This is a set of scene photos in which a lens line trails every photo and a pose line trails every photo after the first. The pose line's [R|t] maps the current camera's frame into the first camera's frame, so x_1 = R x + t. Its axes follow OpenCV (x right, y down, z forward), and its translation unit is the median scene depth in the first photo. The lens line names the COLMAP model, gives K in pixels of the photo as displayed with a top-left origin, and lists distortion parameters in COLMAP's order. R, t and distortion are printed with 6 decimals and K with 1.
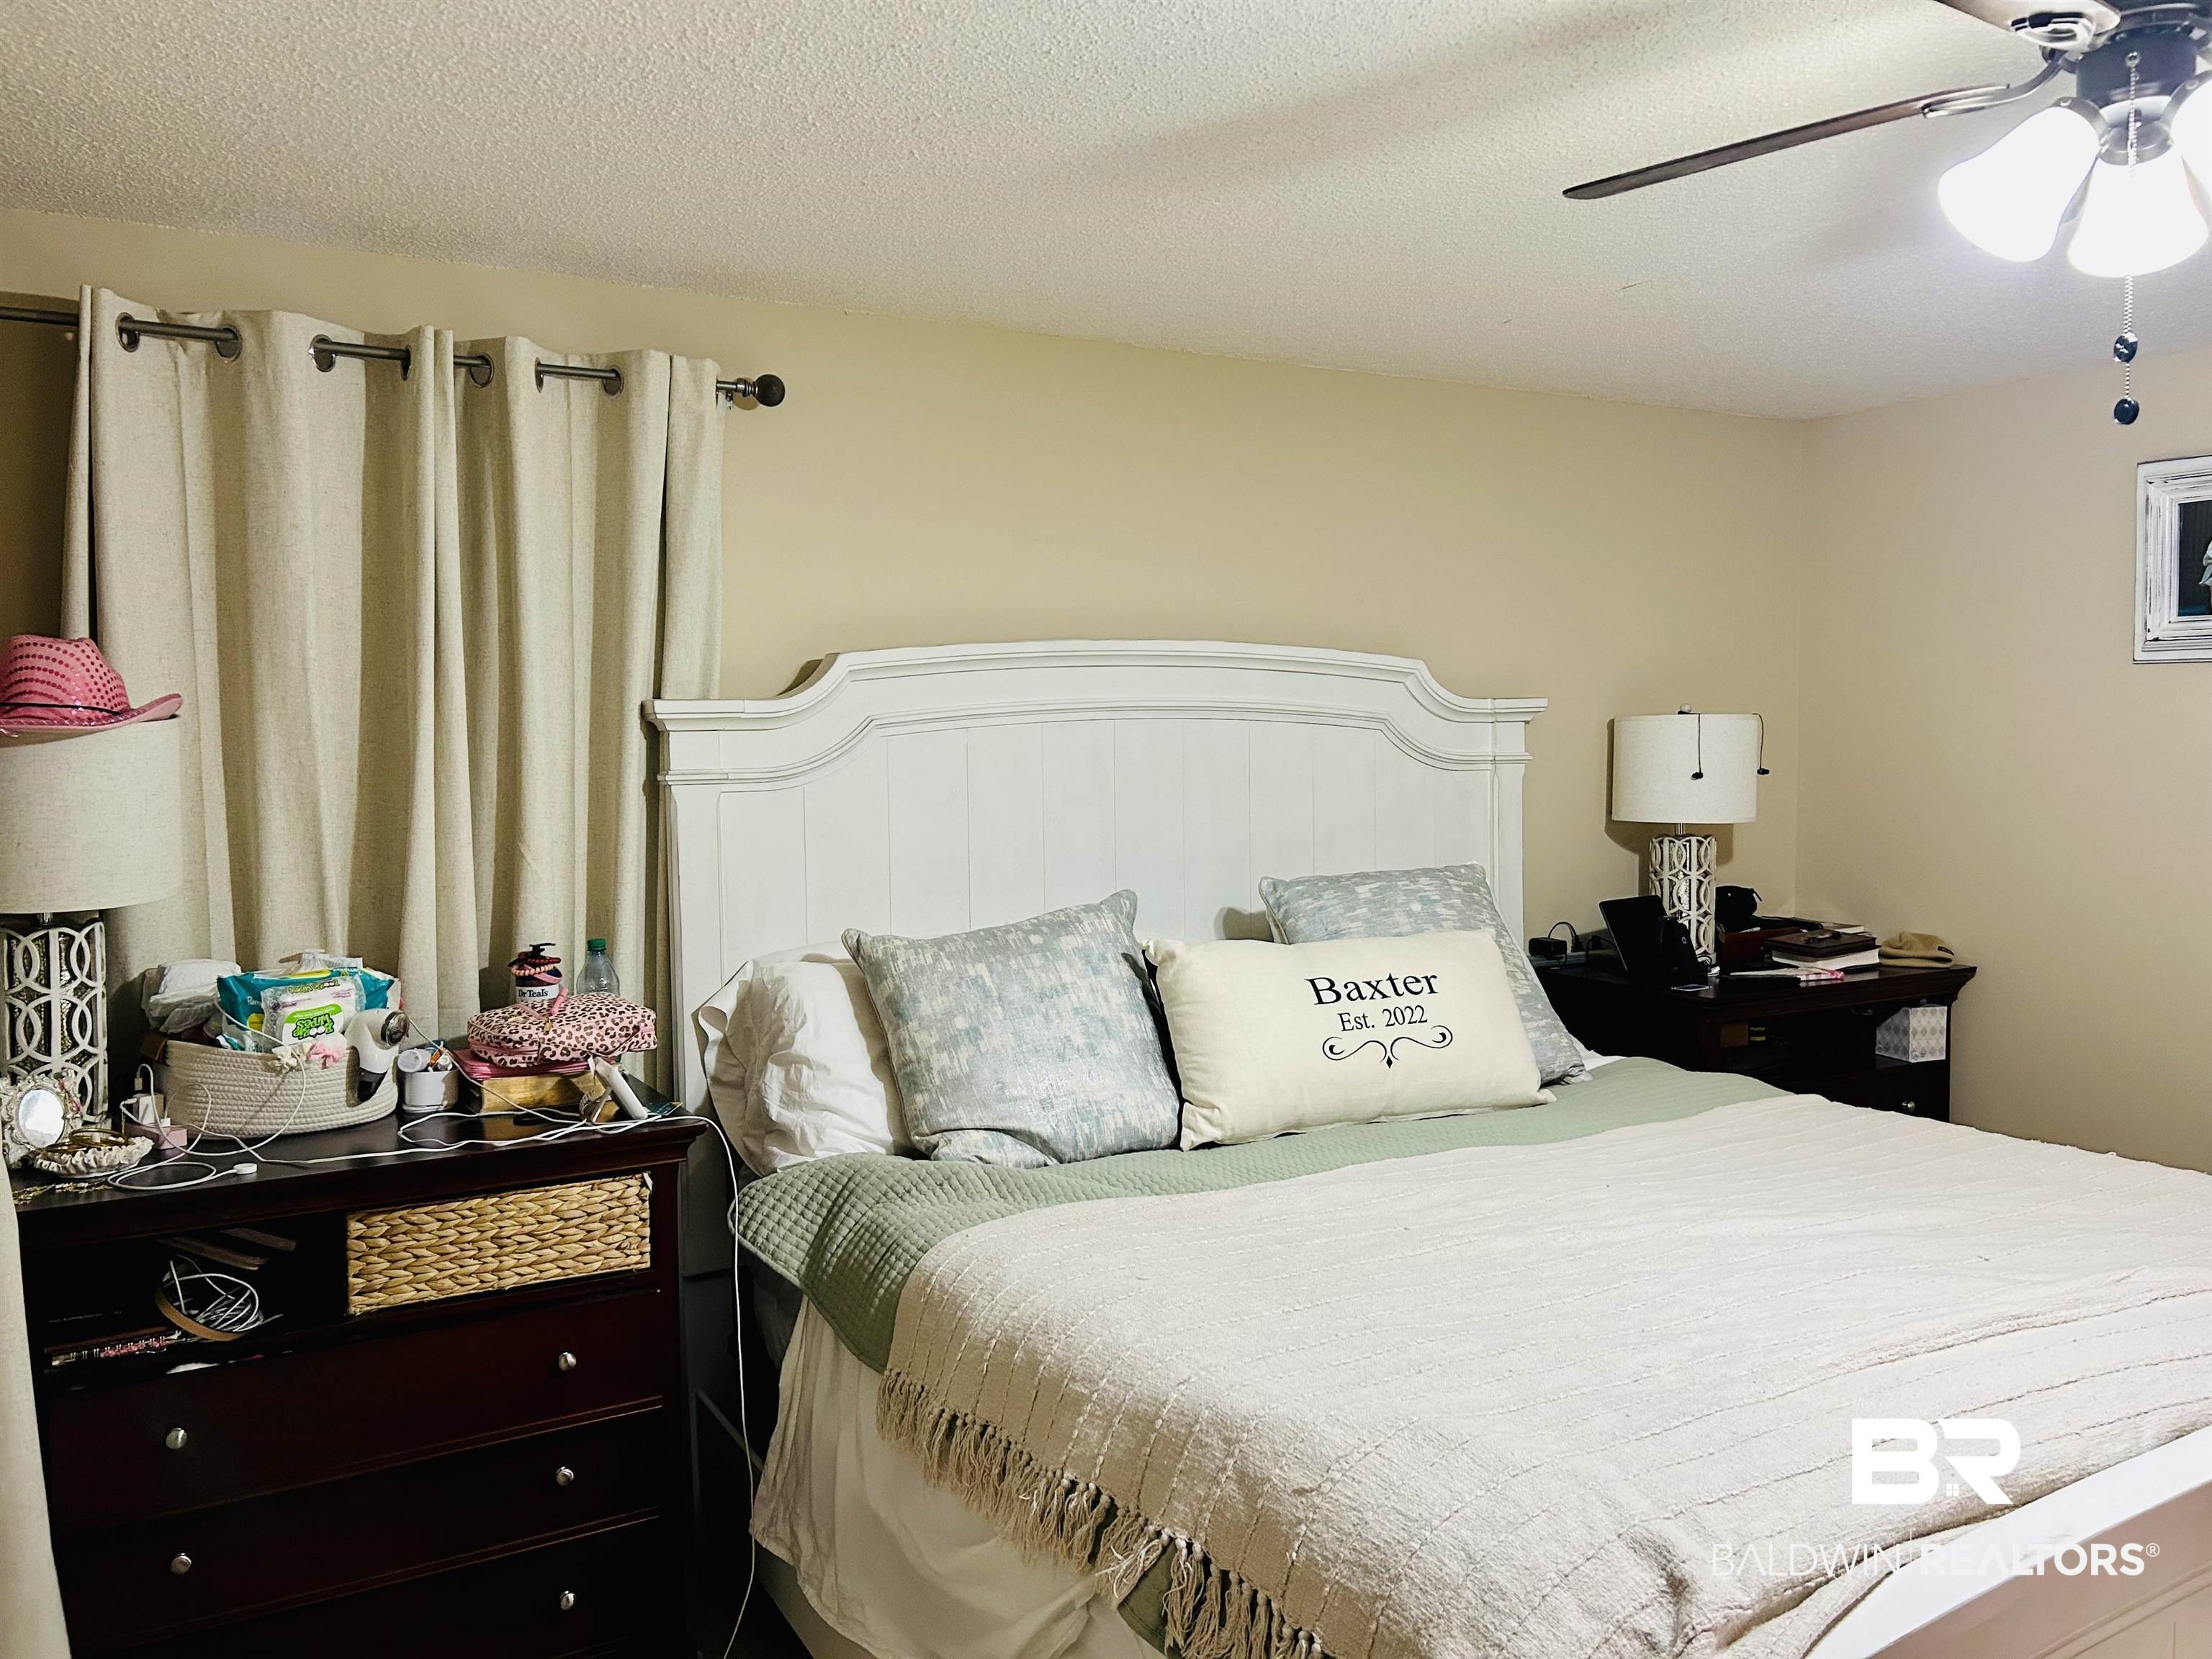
lens RADIAL K [[1672.5, 0, 1107.2], [0, 1672.5, 823.2], [0, 0, 1]] dist [0.047533, -0.060131]
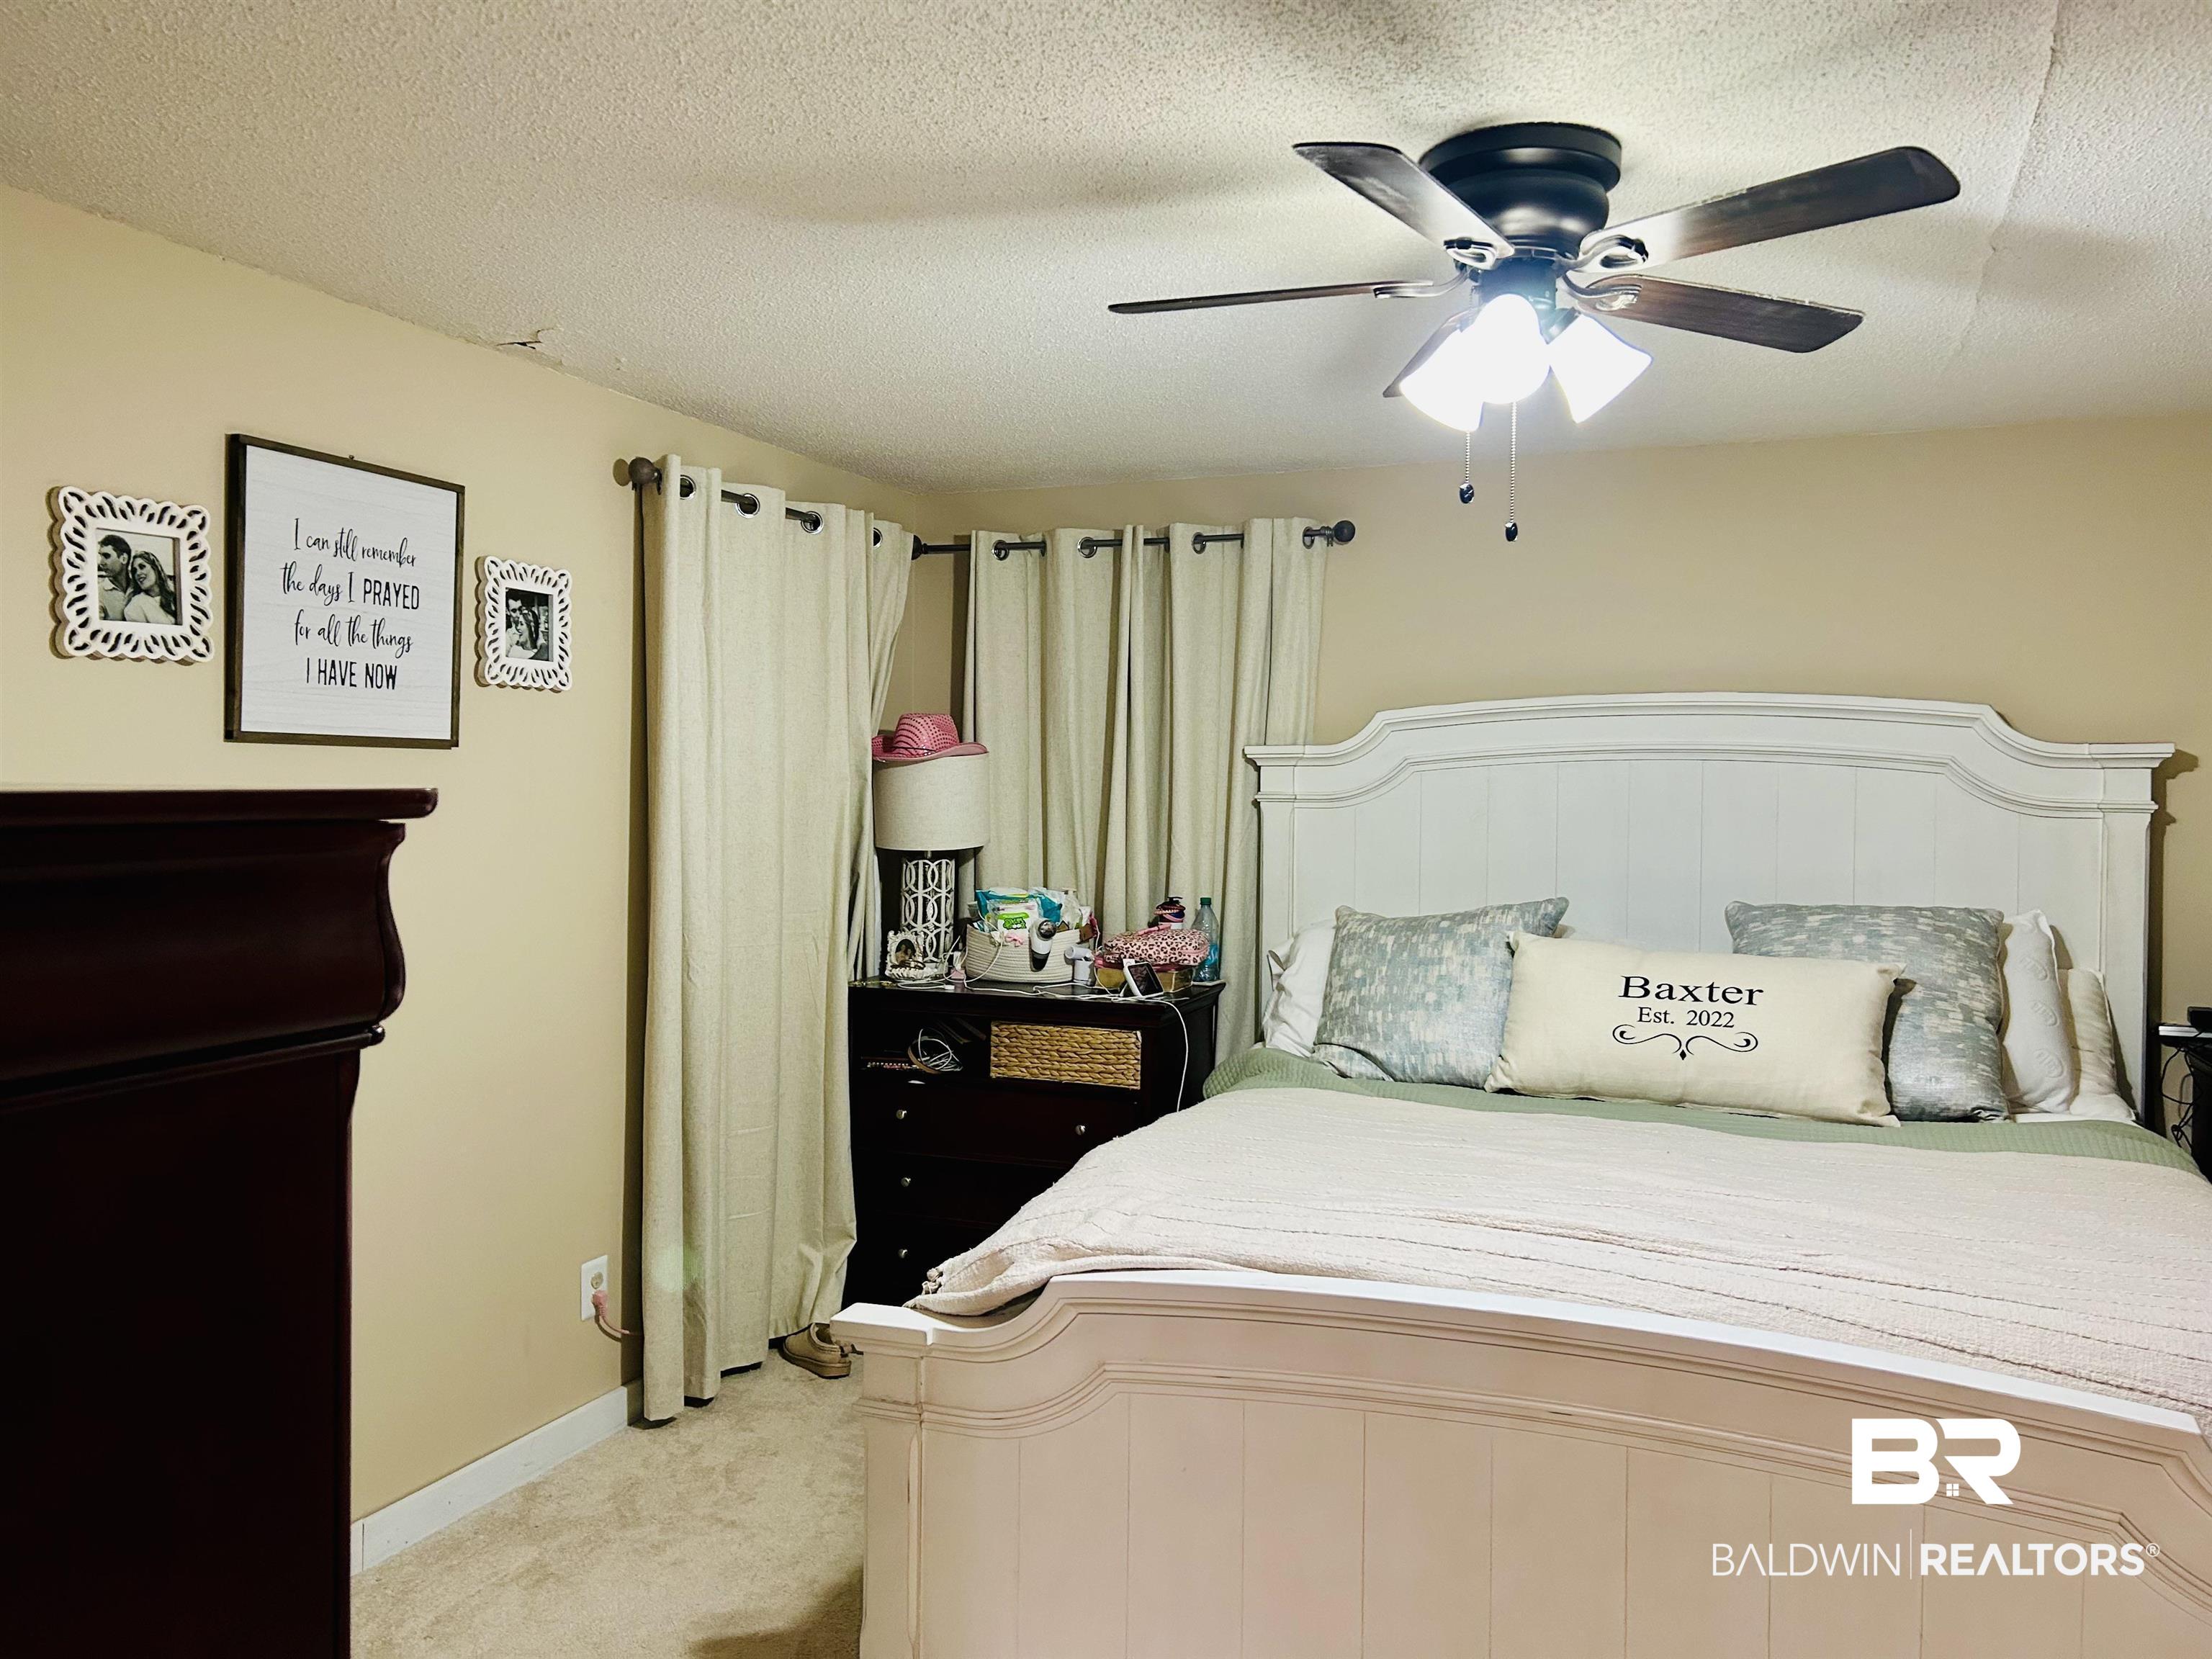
lens RADIAL K [[1672.5, 0, 1111.8], [0, 1672.5, 827.4], [0, 0, 1]] dist [0.047533, -0.060131]
pose [[0.620548, 0.036597, -0.783314, 0.838557], [-0.059014, 0.998257, -0.000112, 0.008814], [0.781945, 0.046296, 0.621626, -0.040888]]
